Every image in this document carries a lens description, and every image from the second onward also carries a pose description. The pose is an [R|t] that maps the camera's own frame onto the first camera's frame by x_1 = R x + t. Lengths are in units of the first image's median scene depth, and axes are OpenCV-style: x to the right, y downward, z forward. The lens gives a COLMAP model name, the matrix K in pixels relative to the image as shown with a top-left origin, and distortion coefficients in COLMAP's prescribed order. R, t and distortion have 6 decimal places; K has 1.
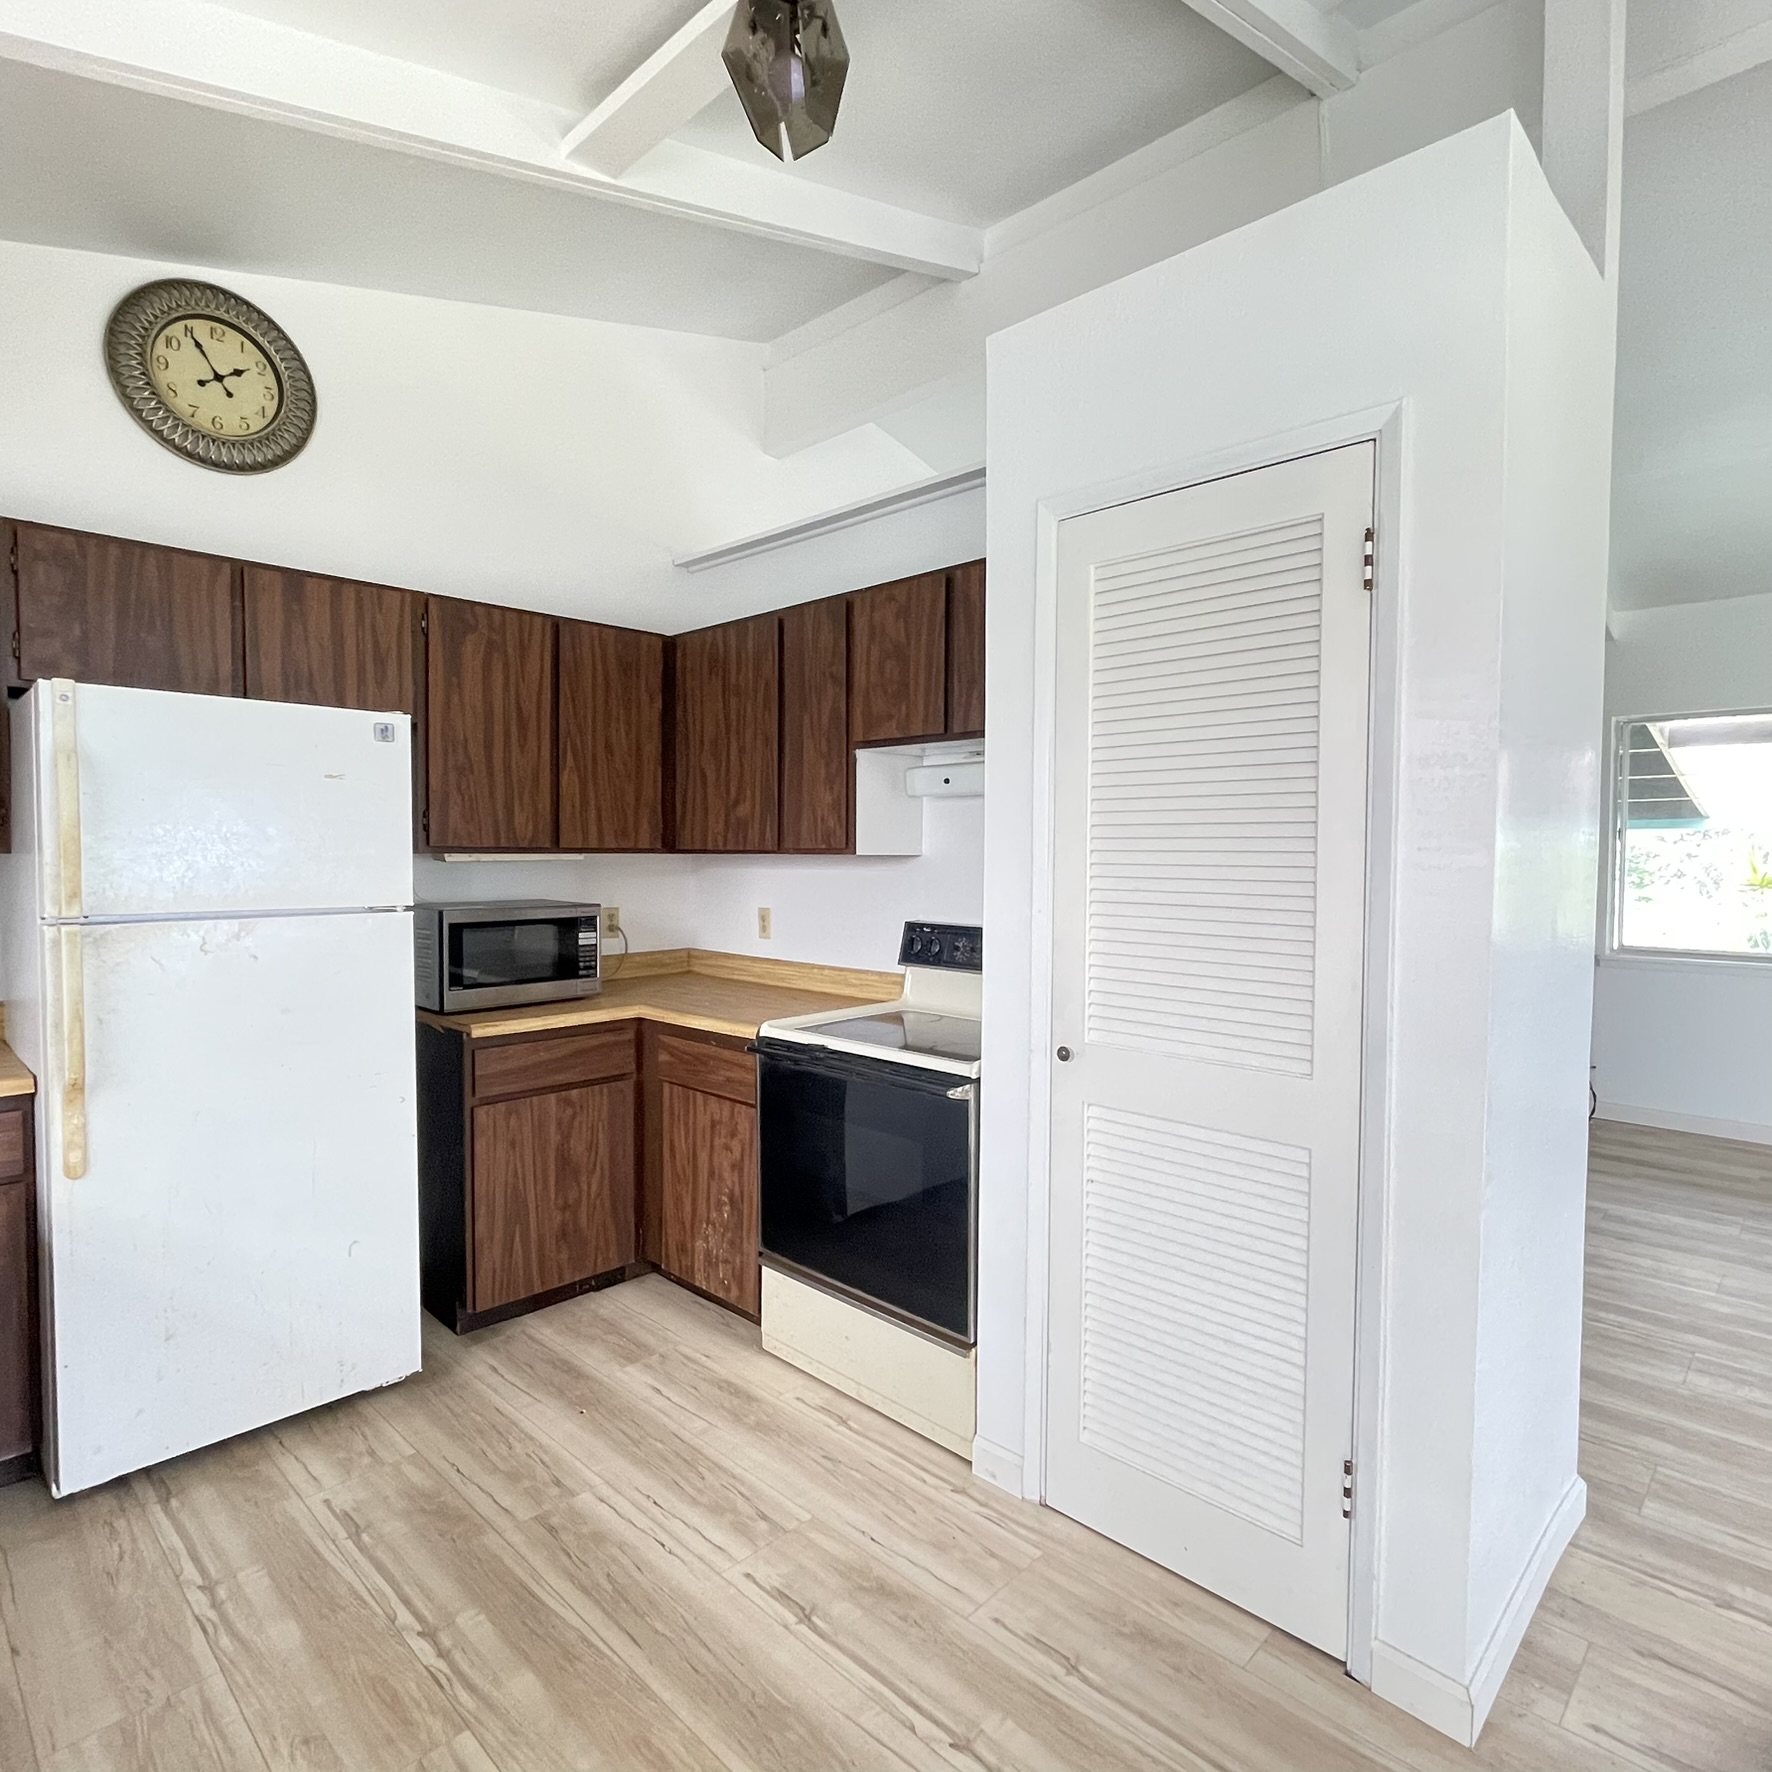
lens RADIAL K [[1021.9, 0, 892.7], [0, 1021.9, 889.7], [0, 0, 1]] dist [-0.003158, 0.001680]
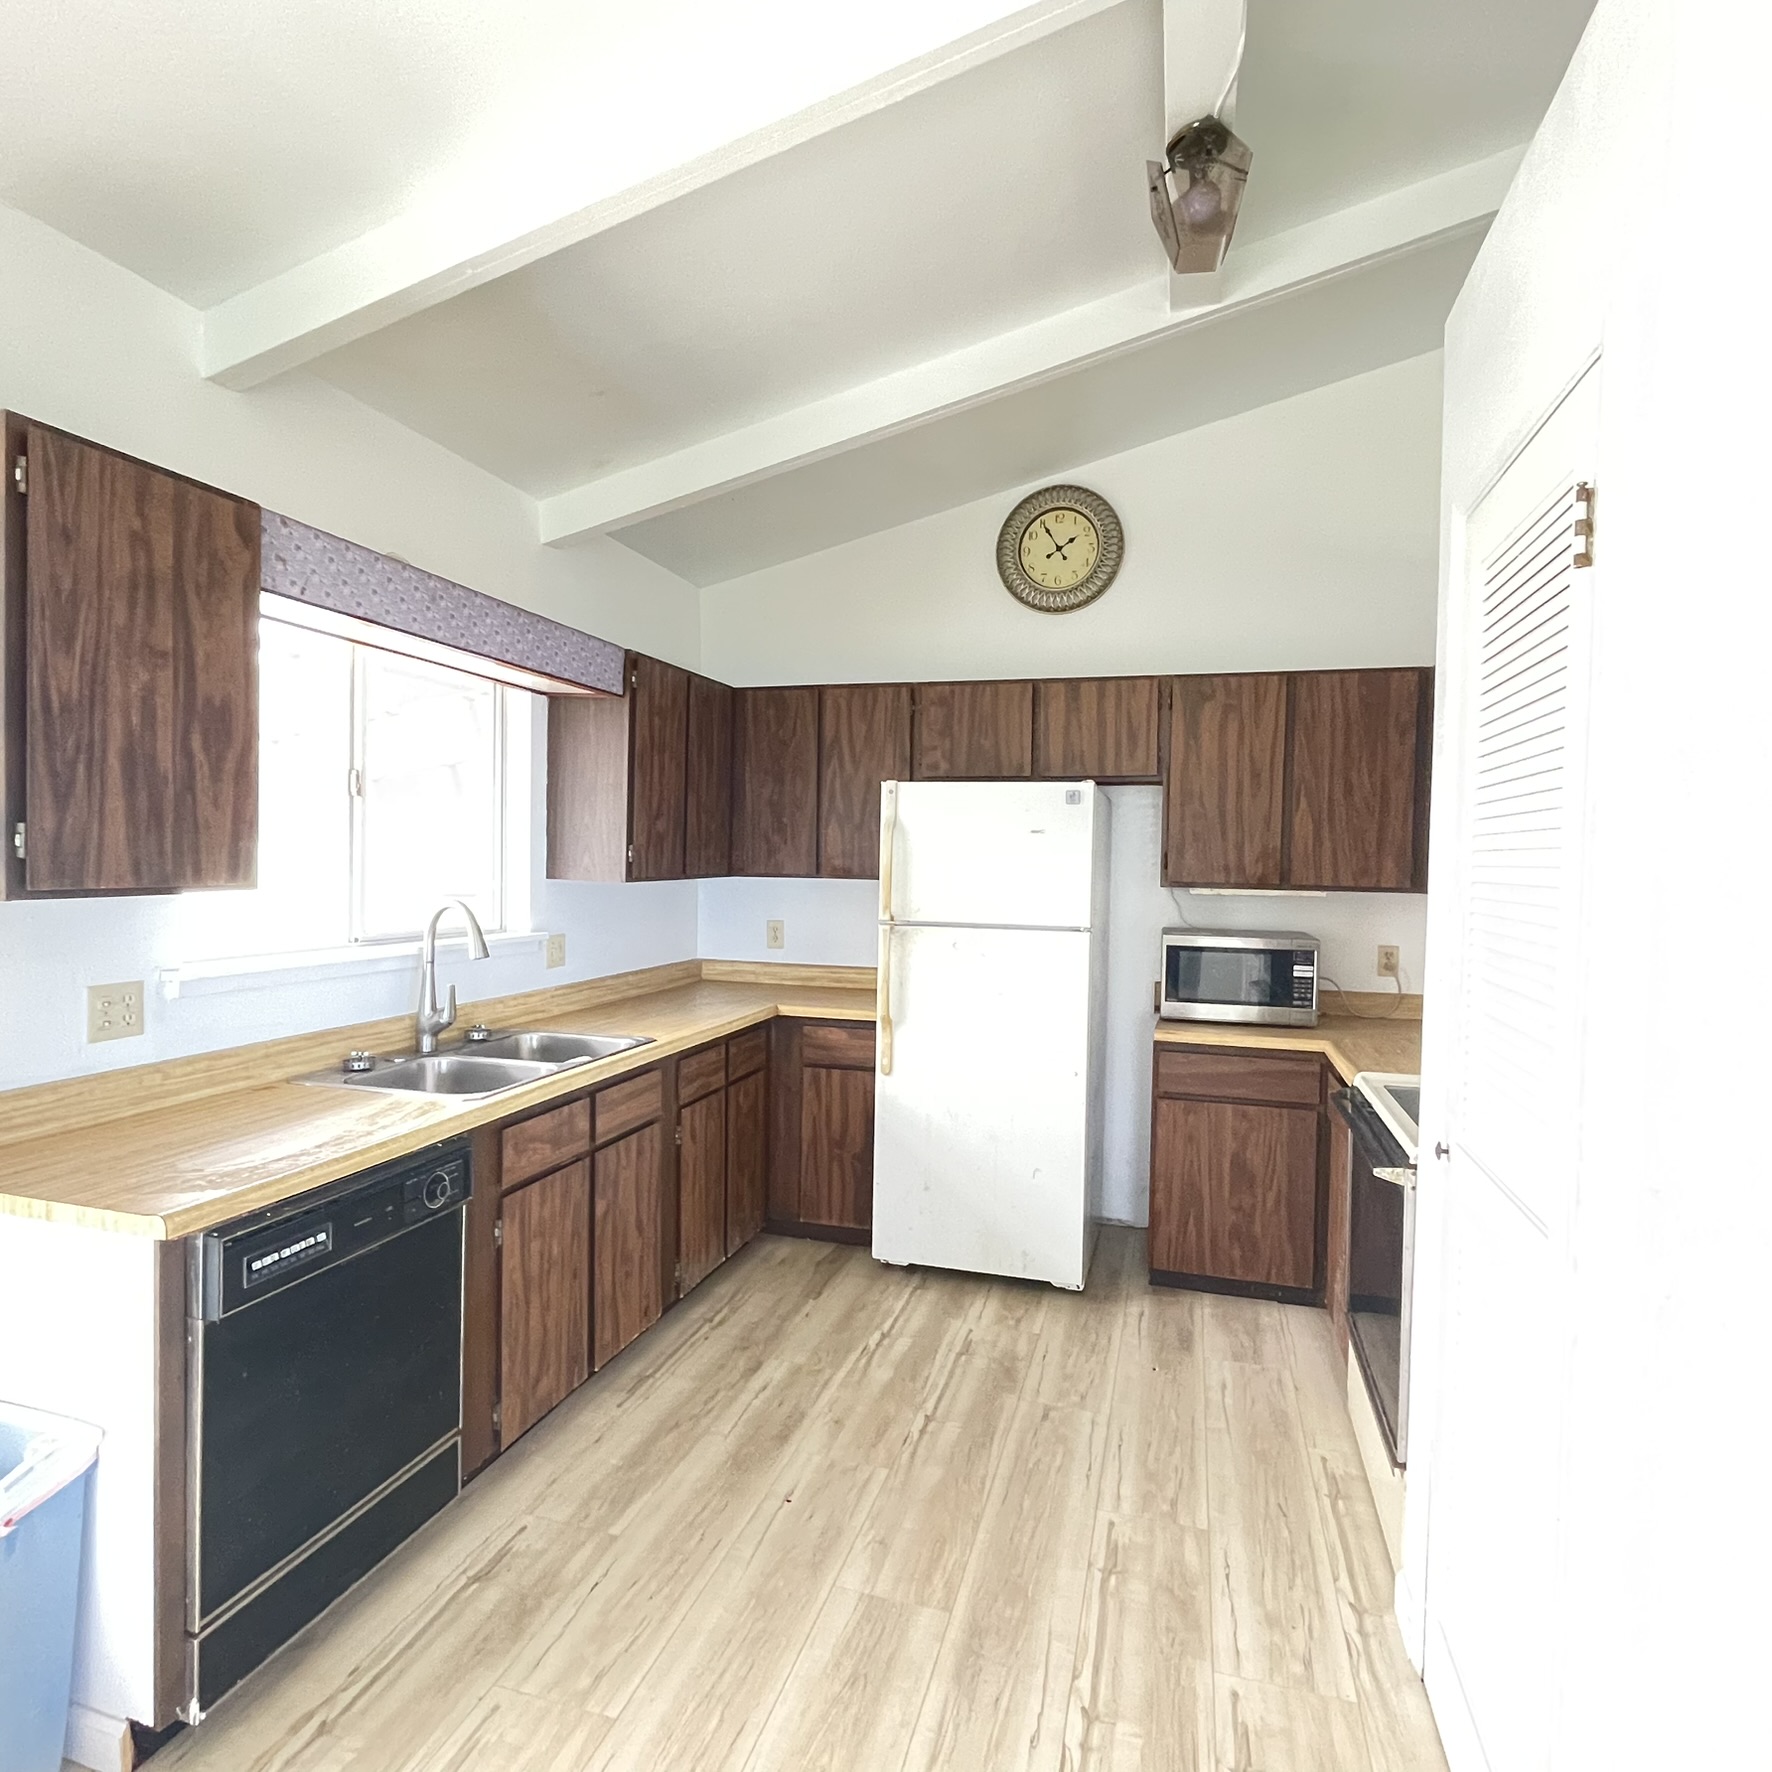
lens RADIAL K [[1021.9, 0, 890.7], [0, 1021.9, 892.1], [0, 0, 1]] dist [-0.003158, 0.001680]
pose [[0.472352, 0.033458, -0.880775, 0.503387], [-0.049966, 0.998689, 0.011141, -0.028740], [0.879992, 0.038746, 0.473405, 0.140838]]
